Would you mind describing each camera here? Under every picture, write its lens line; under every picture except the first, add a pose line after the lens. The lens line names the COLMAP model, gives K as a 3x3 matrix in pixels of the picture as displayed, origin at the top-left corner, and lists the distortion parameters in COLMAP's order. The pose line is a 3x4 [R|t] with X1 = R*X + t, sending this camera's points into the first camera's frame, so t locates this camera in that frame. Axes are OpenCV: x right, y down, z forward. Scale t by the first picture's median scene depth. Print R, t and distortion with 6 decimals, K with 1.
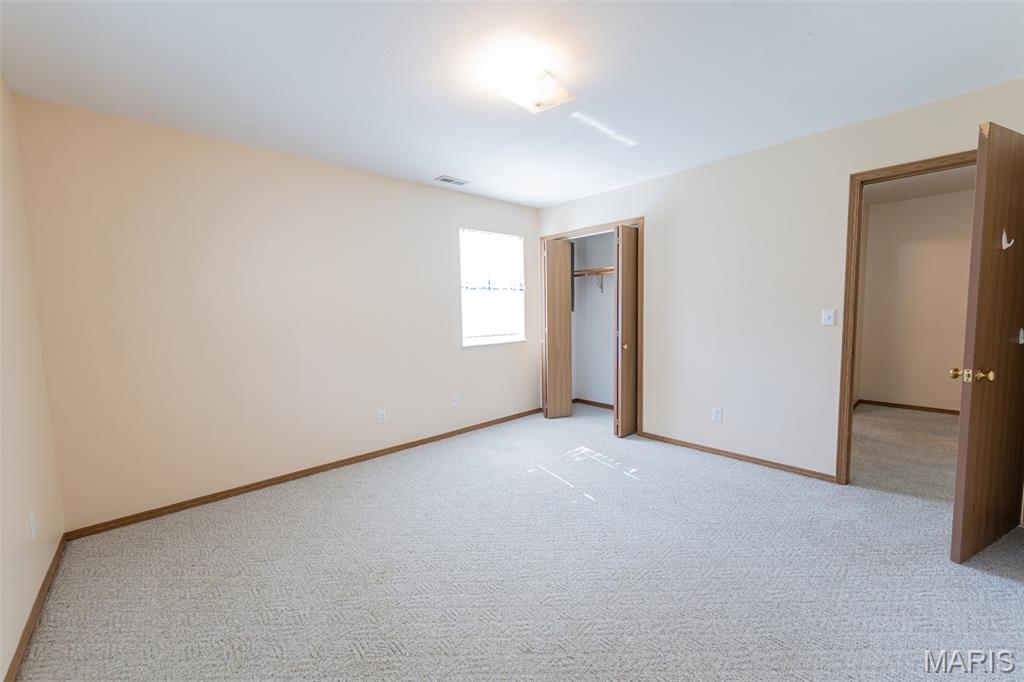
lens RADIAL K [[399.6, 0, 515.2], [0, 399.6, 341.9], [0, 0, 1]] dist [0.001064, -0.000100]
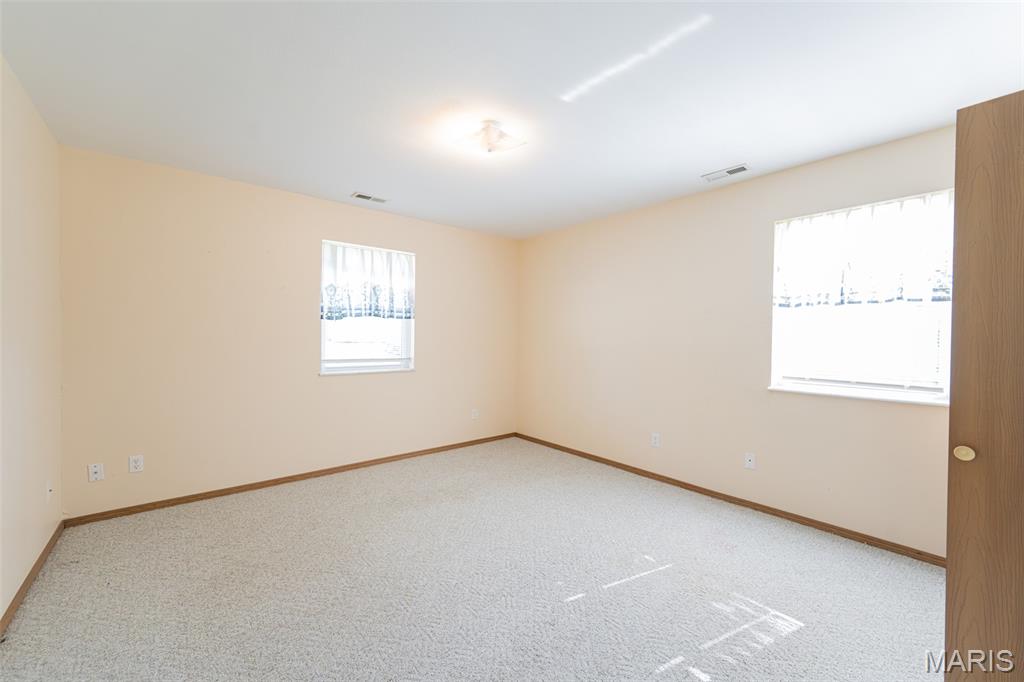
lens RADIAL K [[399.6, 0, 515.2], [0, 399.6, 341.9], [0, 0, 1]] dist [0.001064, -0.000100]
pose [[-0.036886, 0.036995, -0.998634, 0.667135], [-0.091079, 0.995031, 0.040226, -0.066460], [0.995160, 0.092439, -0.033333, 0.654662]]
